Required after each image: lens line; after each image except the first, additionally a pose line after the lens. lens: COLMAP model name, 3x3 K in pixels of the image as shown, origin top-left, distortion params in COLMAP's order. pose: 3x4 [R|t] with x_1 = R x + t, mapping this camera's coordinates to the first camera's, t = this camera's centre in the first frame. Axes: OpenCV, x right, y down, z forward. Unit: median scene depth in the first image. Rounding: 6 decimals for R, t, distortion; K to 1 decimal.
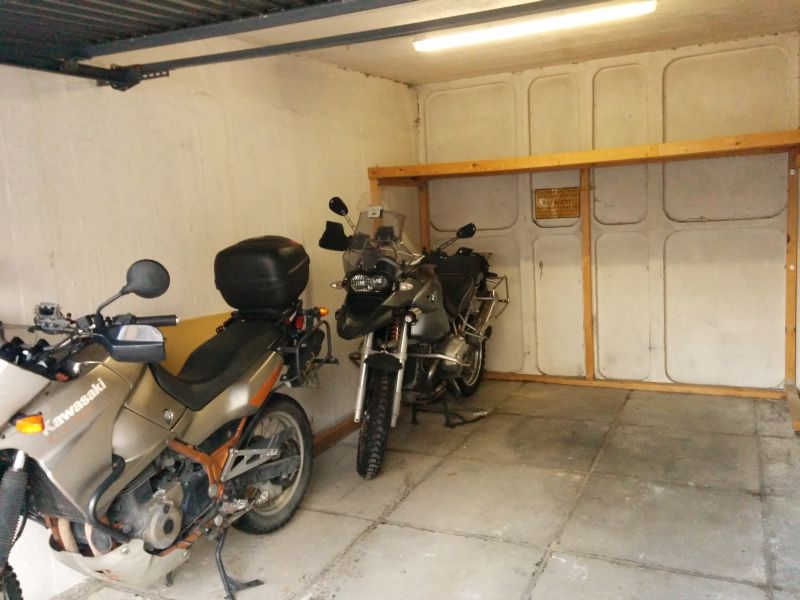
lens RADIAL K [[651.6, 0, 400.0], [0, 651.6, 300.0], [0, 0, 1]] dist [0.085452, -0.101024]
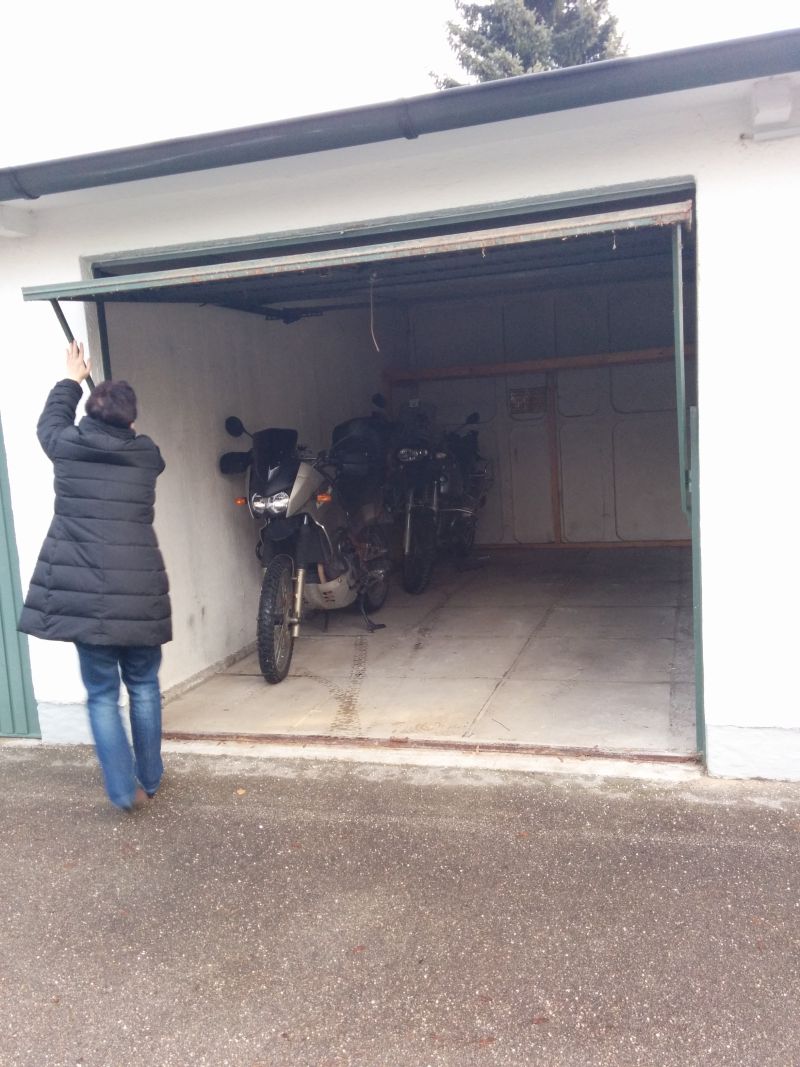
lens RADIAL K [[869.1, 0, 400.0], [0, 869.1, 533.5], [0, 0, 1]] dist [0.085452, -0.101024]
pose [[0.988491, -0.027827, 0.148700, -0.289223], [0.030435, 0.999420, -0.015292, 0.138897], [-0.148189, 0.019642, 0.988764, -0.671397]]
